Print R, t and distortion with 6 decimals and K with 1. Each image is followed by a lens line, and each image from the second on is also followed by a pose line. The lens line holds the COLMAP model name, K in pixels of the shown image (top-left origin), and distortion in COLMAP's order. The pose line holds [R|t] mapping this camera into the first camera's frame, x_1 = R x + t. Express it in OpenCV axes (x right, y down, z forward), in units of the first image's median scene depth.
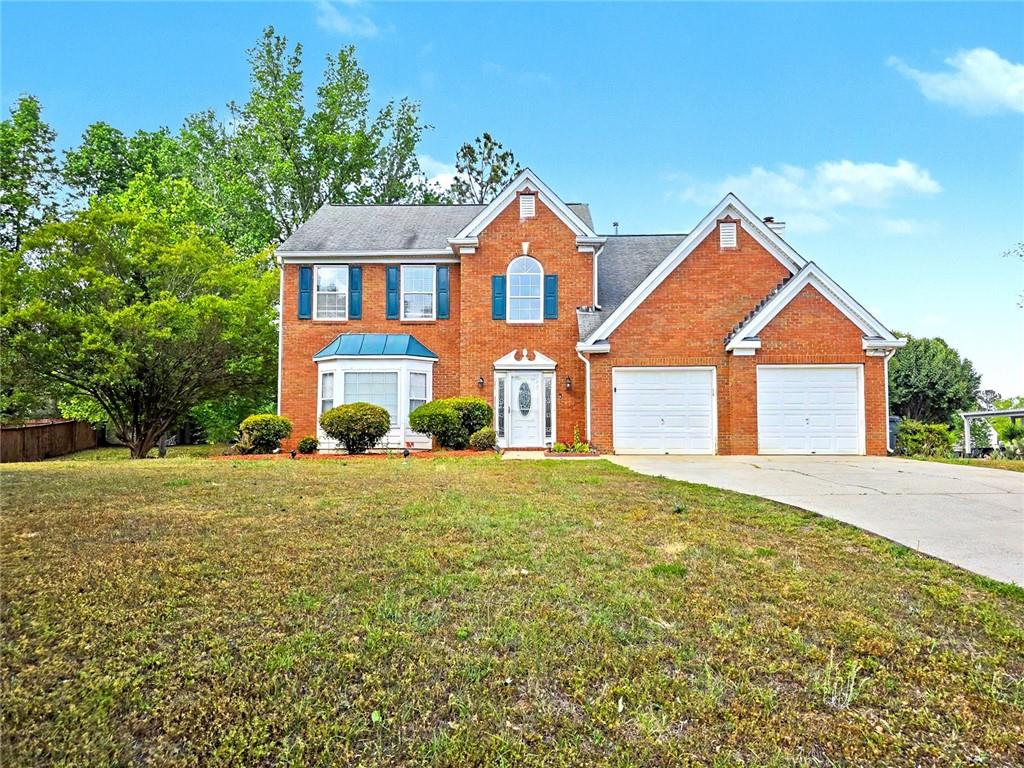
lens RADIAL K [[714.7, 0, 512.8], [0, 714.7, 400.0], [0, 0, 1]] dist [0.050924, -0.052465]
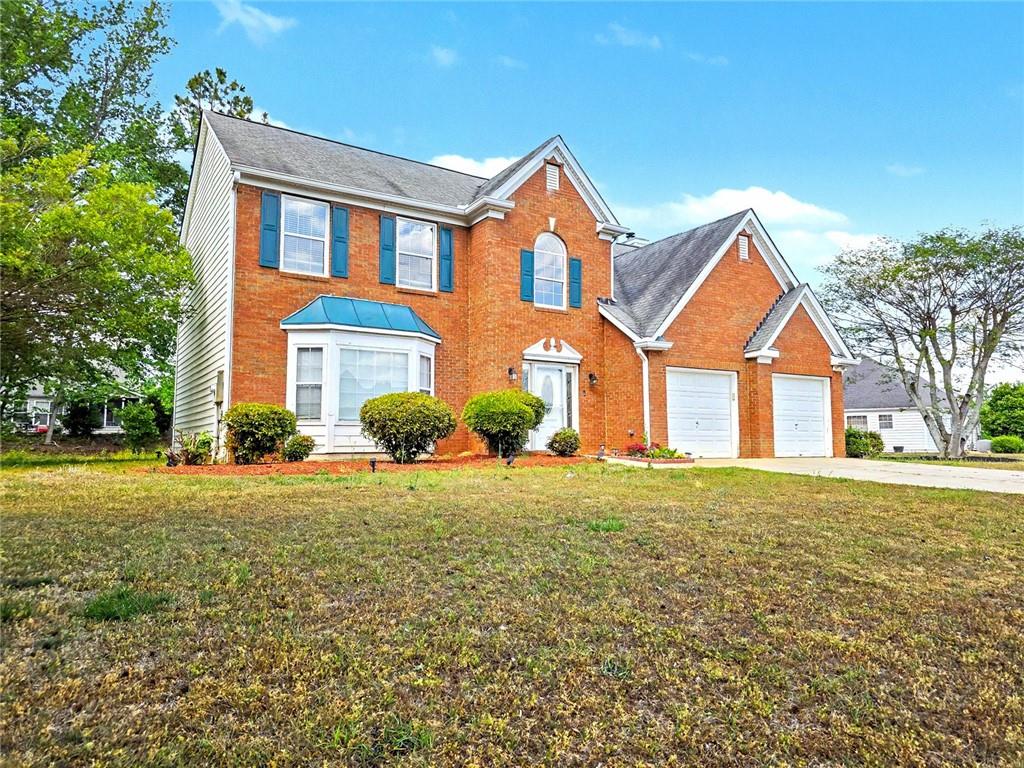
lens RADIAL K [[691.9, 0, 512.0], [0, 691.9, 384.0], [0, 0, 1]] dist [0.006654, 0.000907]
pose [[0.823818, 0.049221, 0.564713, -0.502117], [-0.039604, 0.998786, -0.029280, 0.011560], [-0.565469, 0.001757, 0.824768, 0.331600]]
